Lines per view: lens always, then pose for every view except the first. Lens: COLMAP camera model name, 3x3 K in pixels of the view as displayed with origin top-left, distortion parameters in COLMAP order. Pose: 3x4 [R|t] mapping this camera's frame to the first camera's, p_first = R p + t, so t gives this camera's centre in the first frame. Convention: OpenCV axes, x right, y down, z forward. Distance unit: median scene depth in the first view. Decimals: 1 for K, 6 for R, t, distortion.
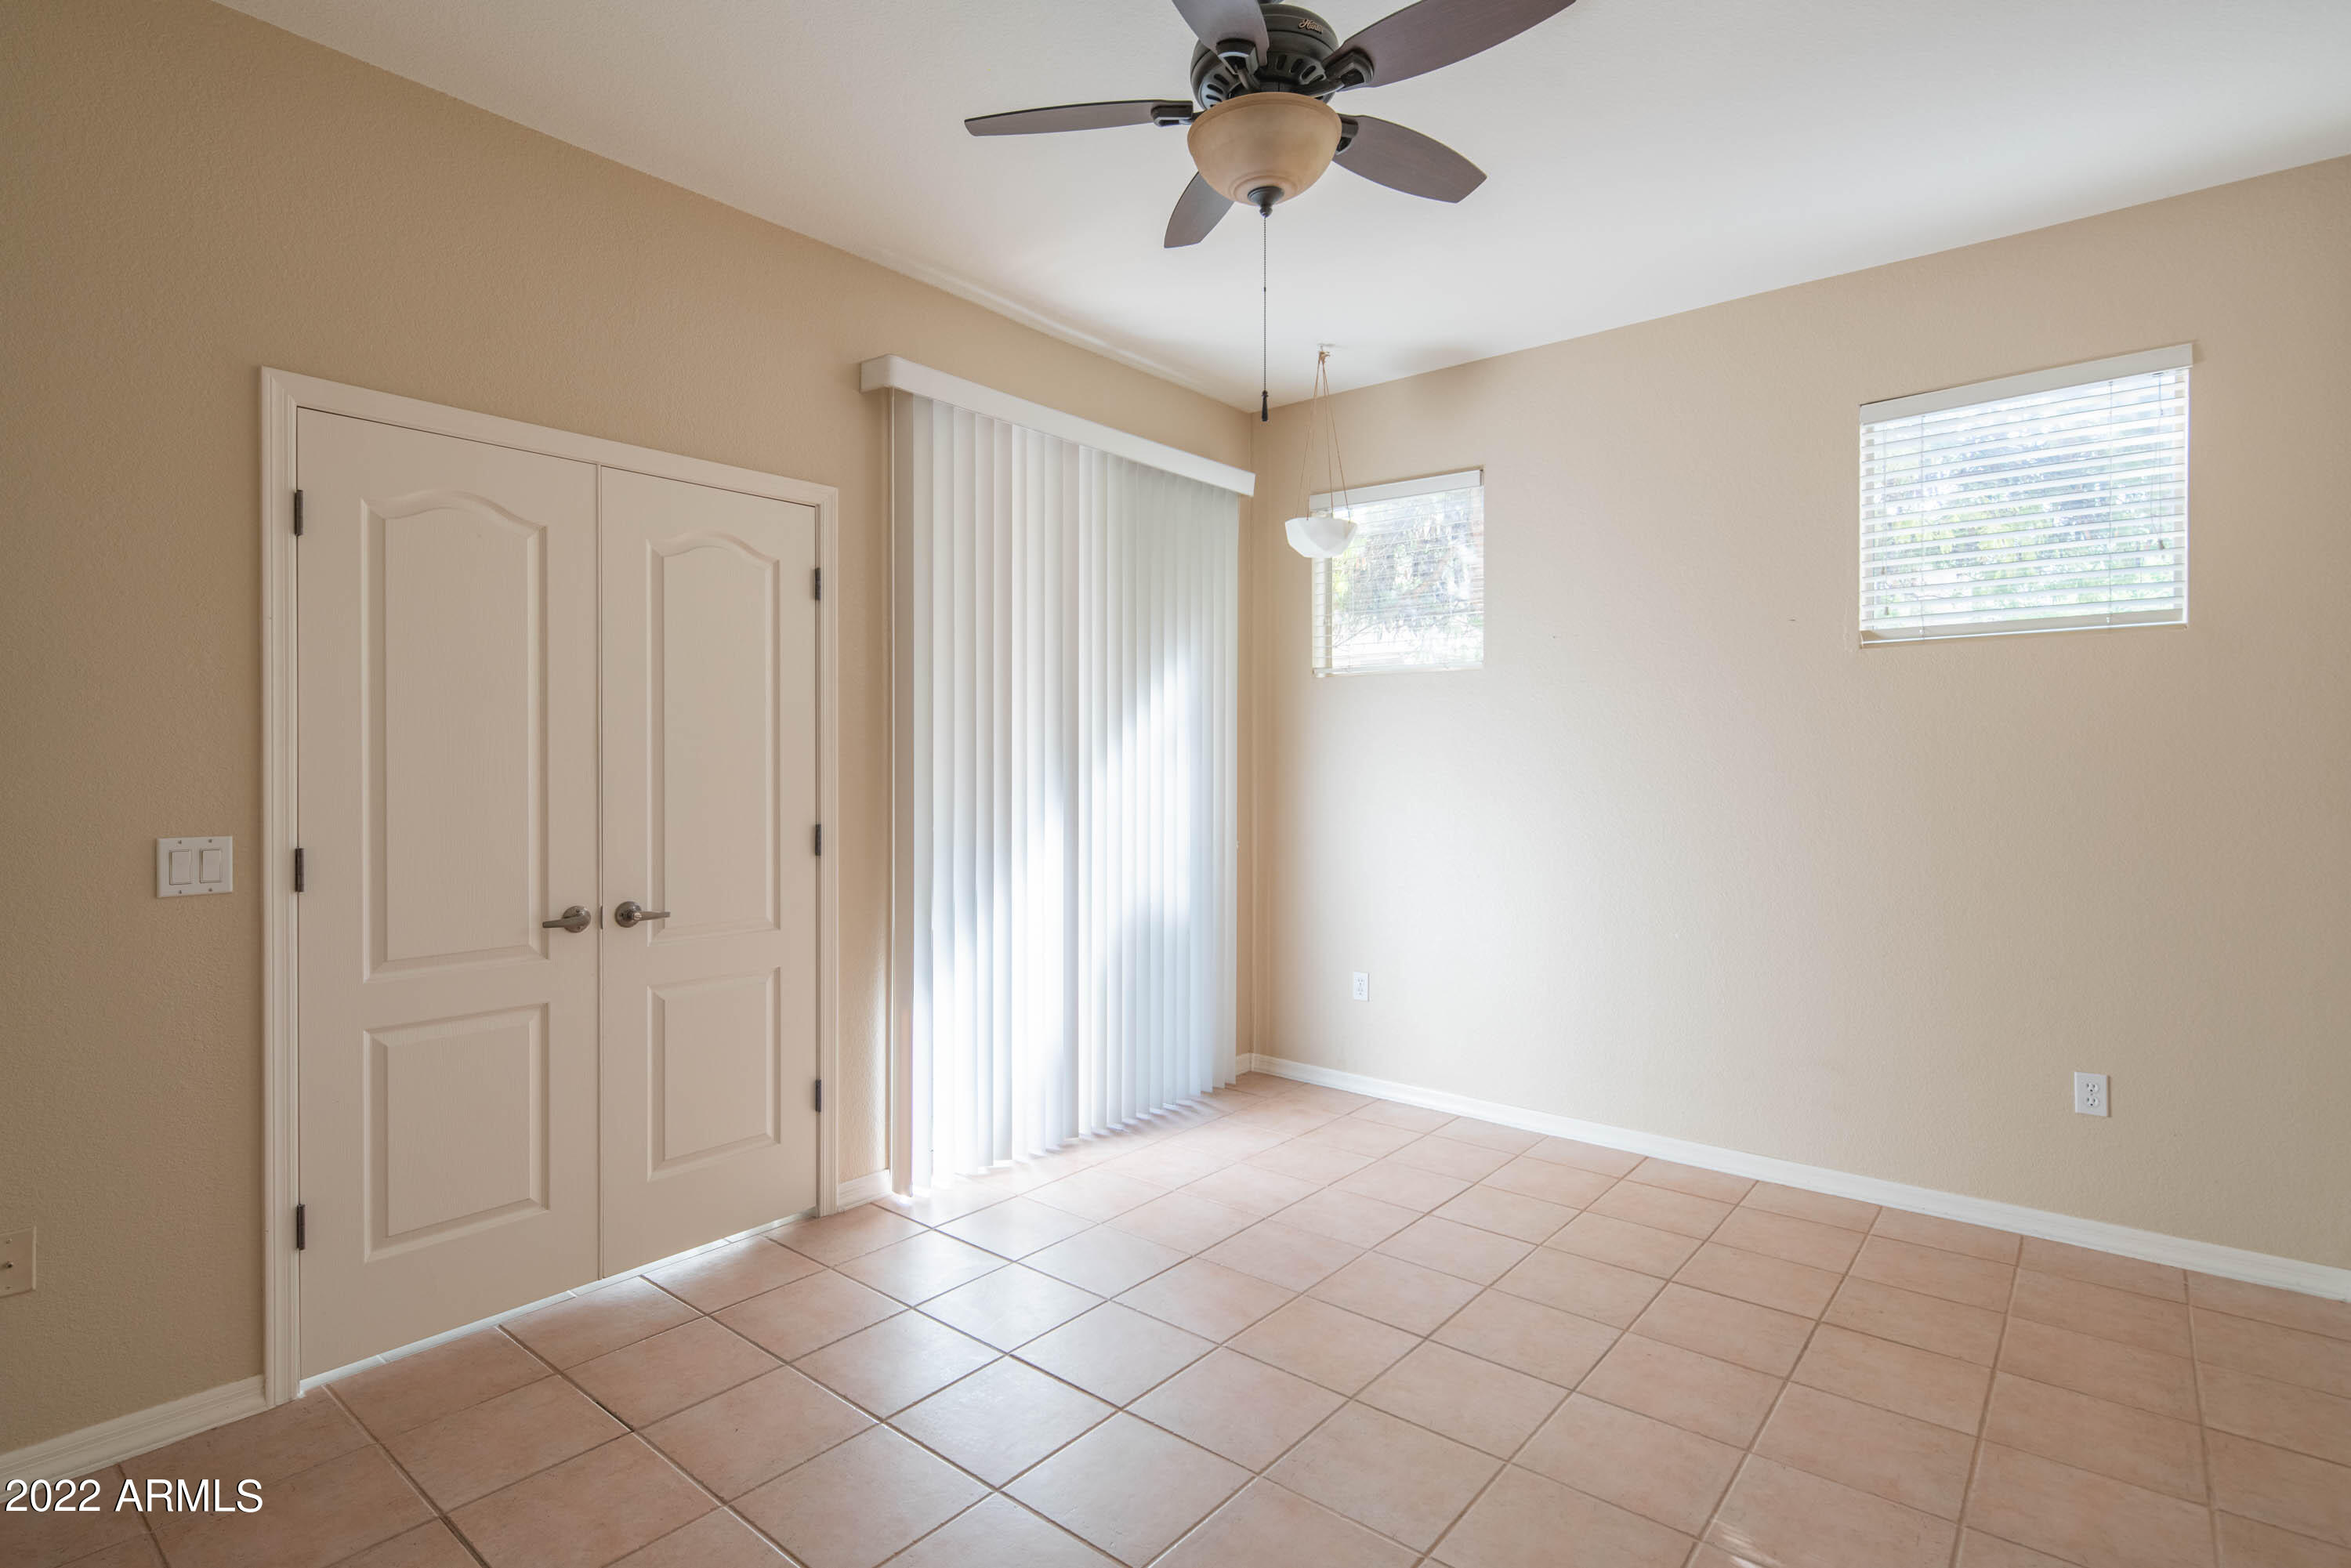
lens RADIAL K [[1154.7, 0, 1155.8], [0, 1154.7, 769.9], [0, 0, 1]] dist [0.003011, -0.000538]
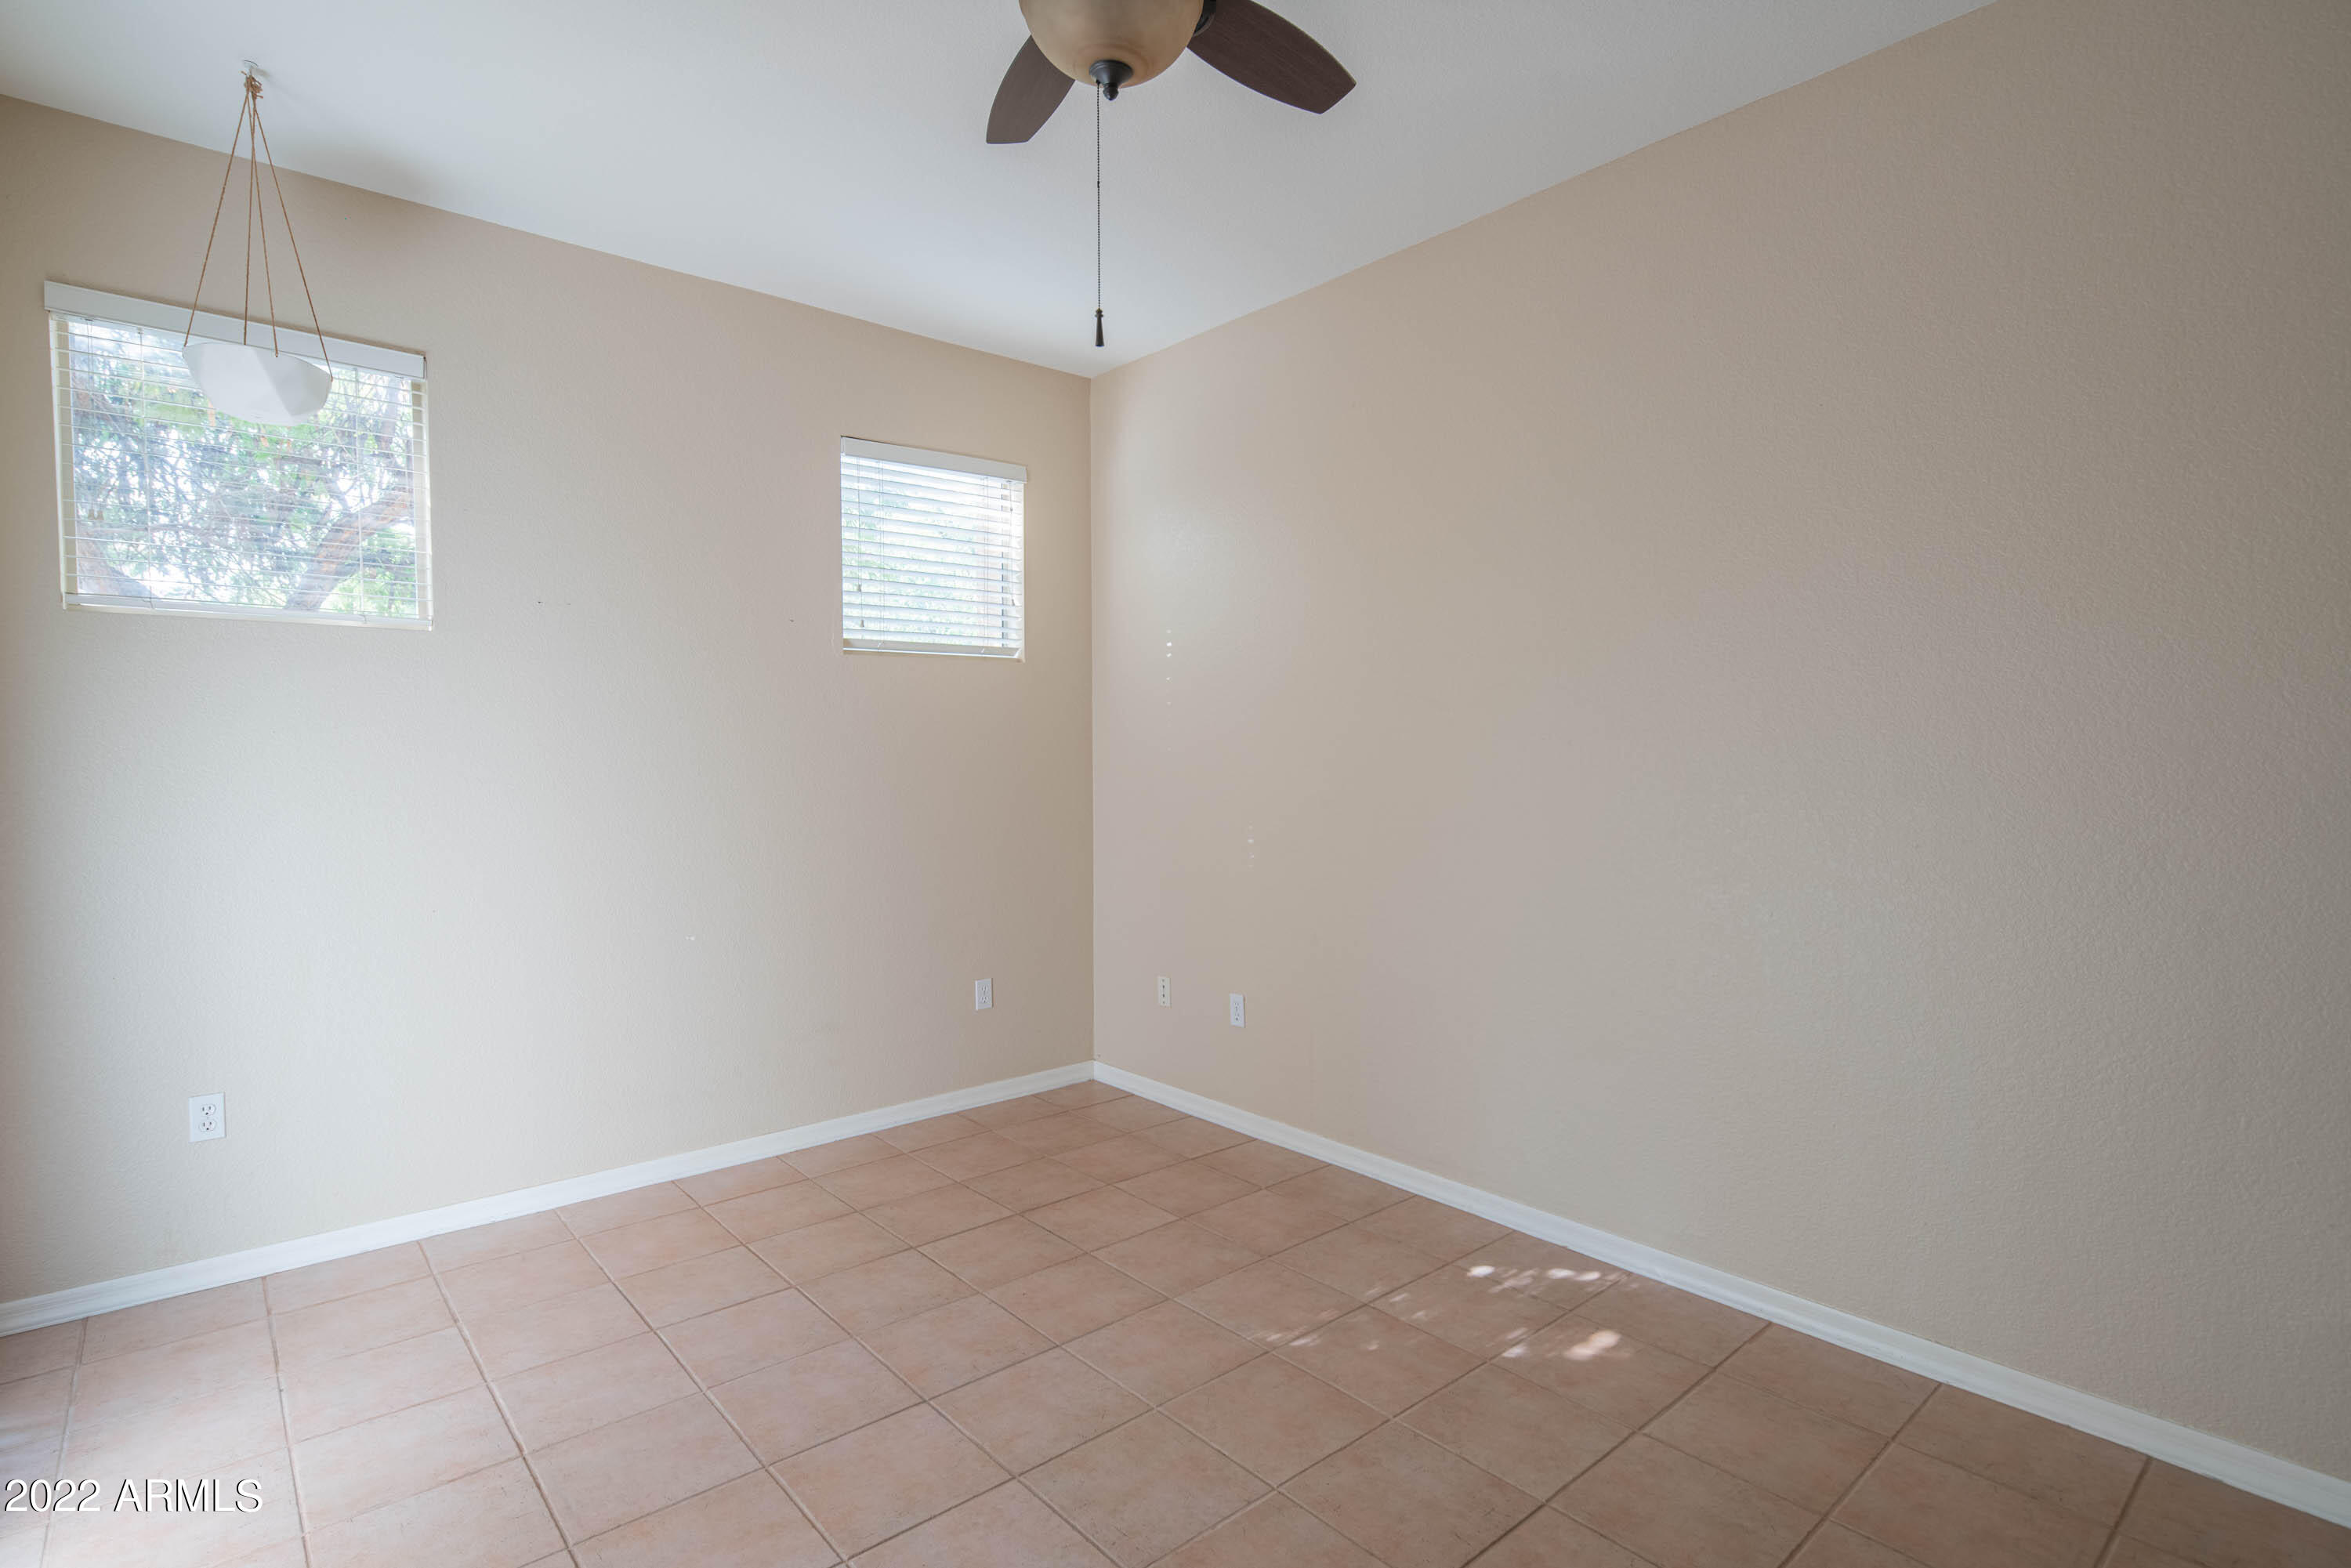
lens RADIAL K [[1150.0, 0, 1153.9], [0, 1150.0, 795.2], [0, 0, 1]] dist [0.000532, -0.001979]
pose [[0.160407, -0.038767, 0.986289, -0.388372], [0.010333, 0.999240, 0.037595, -0.005167], [-0.986997, 0.004160, 0.160685, 0.443585]]
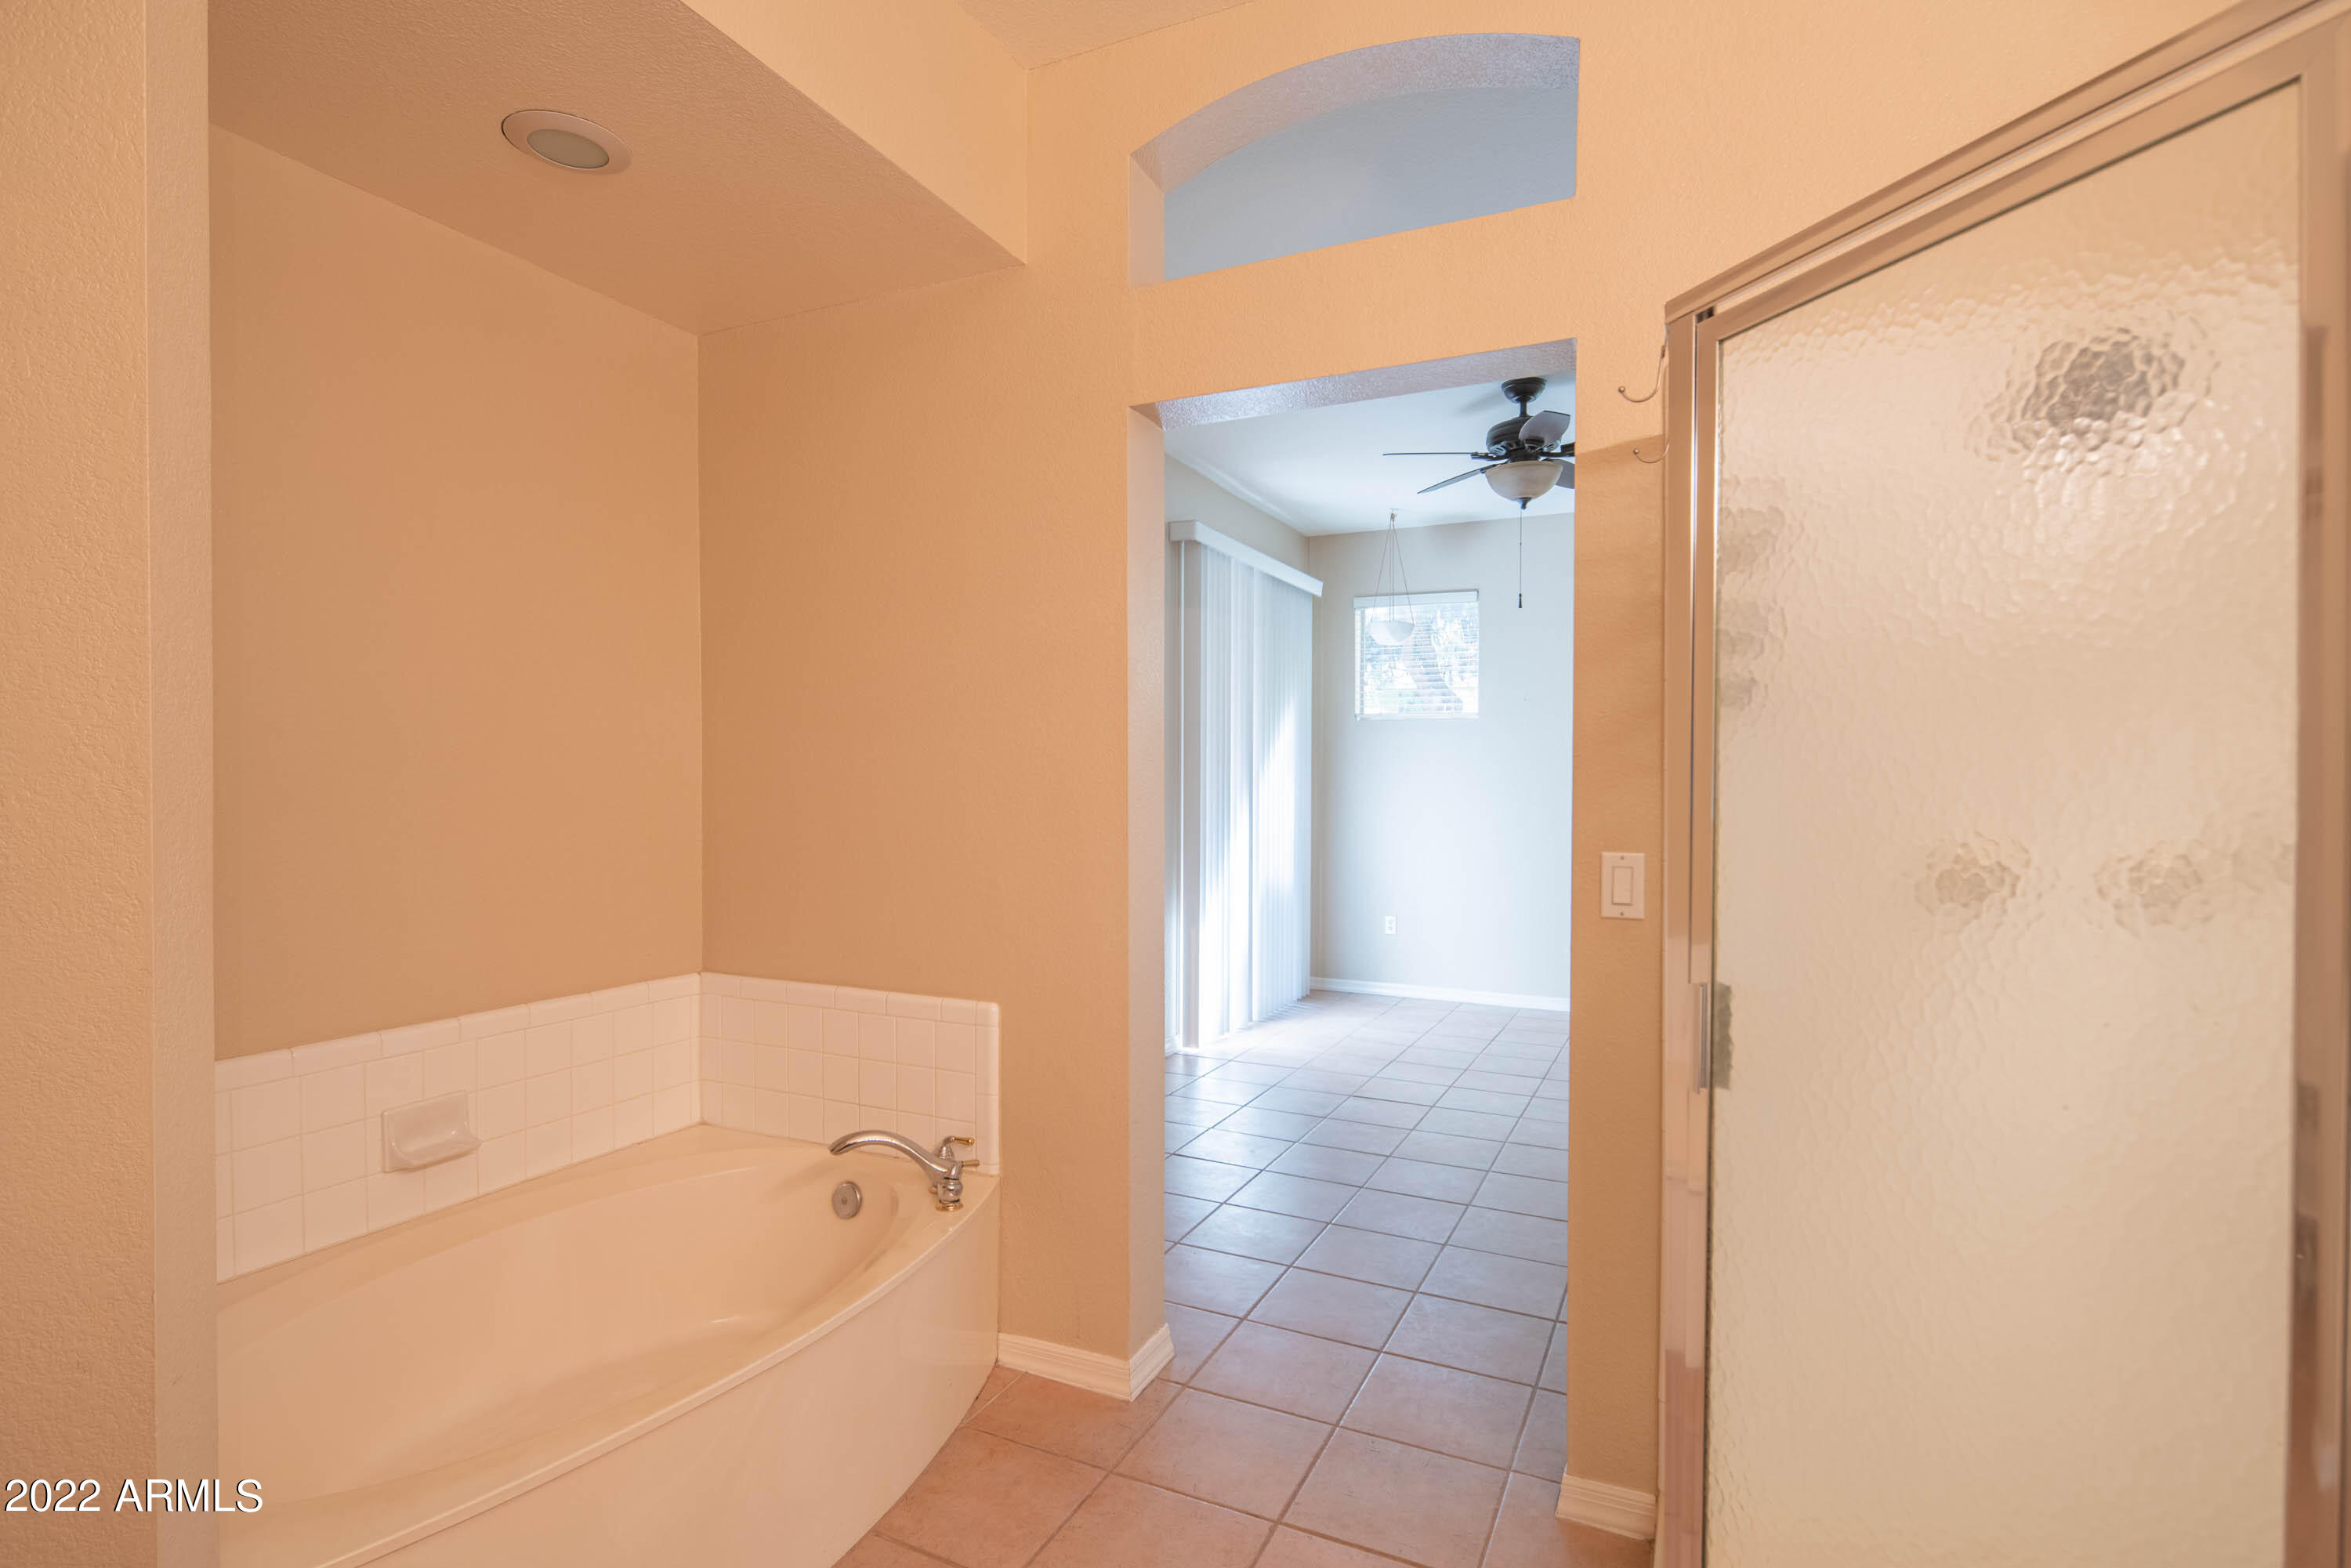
lens RADIAL K [[1150.0, 0, 1153.9], [0, 1150.0, 795.2], [0, 0, 1]] dist [0.000532, -0.001979]
pose [[0.971841, 0.002098, 0.235627, -0.536984], [-0.004127, 0.999959, 0.008119, 0.006364], [-0.235600, -0.008863, 0.971810, -0.434957]]
